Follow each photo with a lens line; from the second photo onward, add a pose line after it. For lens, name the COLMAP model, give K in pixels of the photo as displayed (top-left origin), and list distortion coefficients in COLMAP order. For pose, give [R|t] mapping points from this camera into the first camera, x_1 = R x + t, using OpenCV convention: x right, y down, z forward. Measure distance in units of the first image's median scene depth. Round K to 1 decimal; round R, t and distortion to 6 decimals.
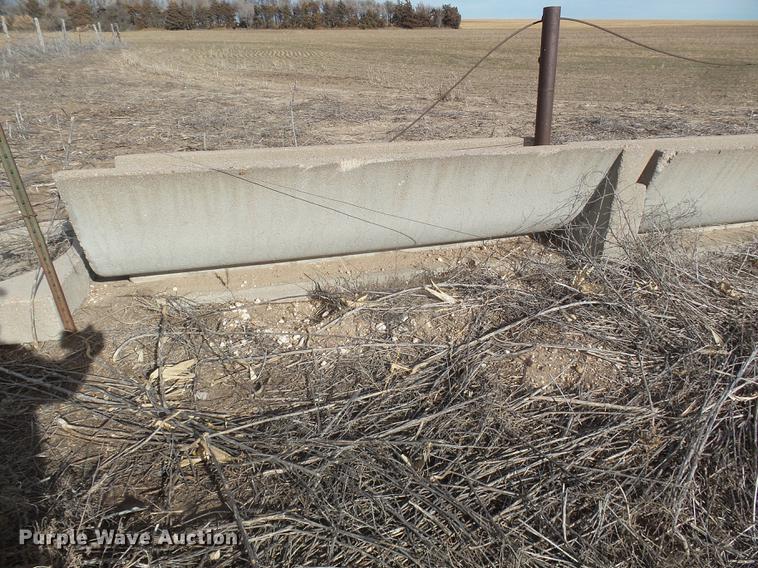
lens RADIAL K [[532.4, 0, 379.0], [0, 532.4, 284.0], [0, 0, 1]] dist [-0.005758, -0.003288]
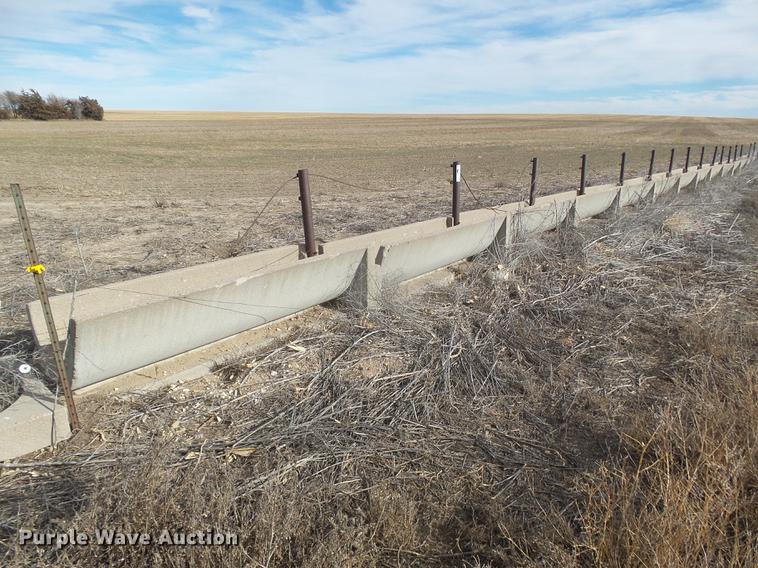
lens RADIAL K [[559.6, 0, 379.0], [0, 559.6, 284.0], [0, 0, 1]] dist [-0.005967, -0.003396]
pose [[0.819898, -0.166313, 0.547821, -0.565776], [0.244381, 0.966989, -0.072186, 0.015890], [-0.517731, 0.193062, 0.833476, -0.588513]]
